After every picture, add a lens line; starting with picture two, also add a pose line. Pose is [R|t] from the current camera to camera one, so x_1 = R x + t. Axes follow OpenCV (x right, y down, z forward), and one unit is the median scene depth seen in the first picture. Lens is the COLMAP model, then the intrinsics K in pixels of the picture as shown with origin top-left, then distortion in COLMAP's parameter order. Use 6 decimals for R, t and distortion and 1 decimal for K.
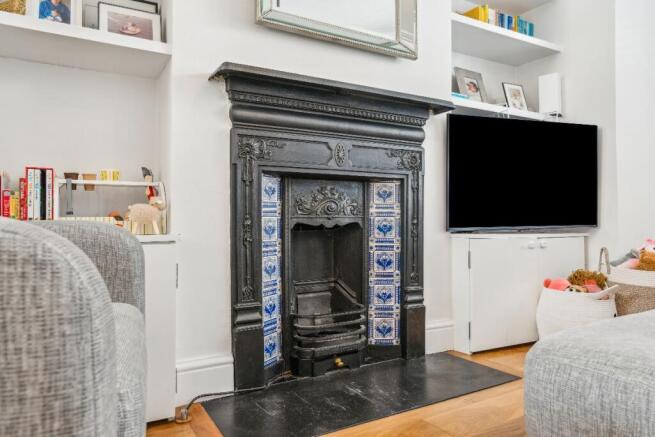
lens RADIAL K [[432.1, 0, 325.3], [0, 432.1, 215.0], [0, 0, 1]] dist [-0.010892, 0.004571]
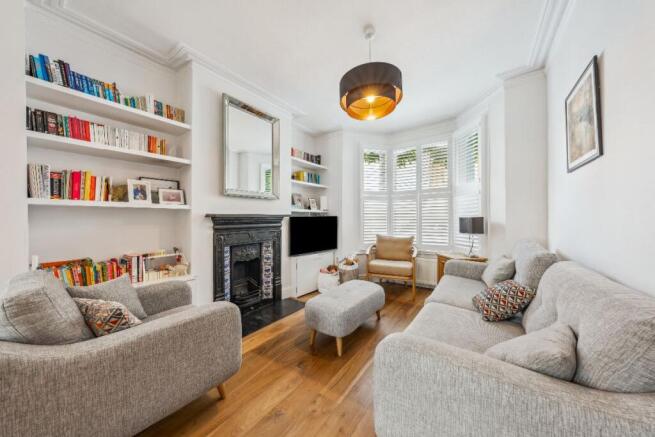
lens RADIAL K [[223.9, 0, 328.6], [0, 223.9, 216.7], [0, 0, 1]] dist [-0.003412, -0.000204]
pose [[0.906010, 0.000773, 0.423256, -0.126930], [-0.005504, 0.999935, 0.009956, -0.266885], [-0.423220, -0.011349, 0.905956, -0.520966]]
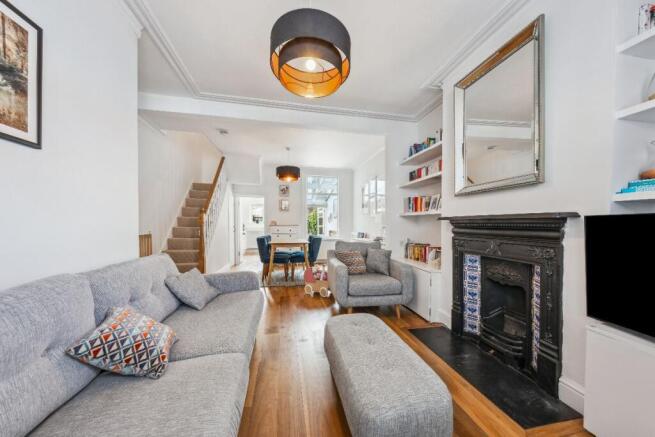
lens RADIAL K [[223.9, 0, 326.1], [0, 223.9, 221.1], [0, 0, 1]] dist [-0.003412, -0.000204]
pose [[-0.312603, -0.002573, -0.949880, 1.150234], [0.015819, 0.999844, -0.007914, -0.245232], [0.949752, -0.017500, -0.312513, 0.554636]]
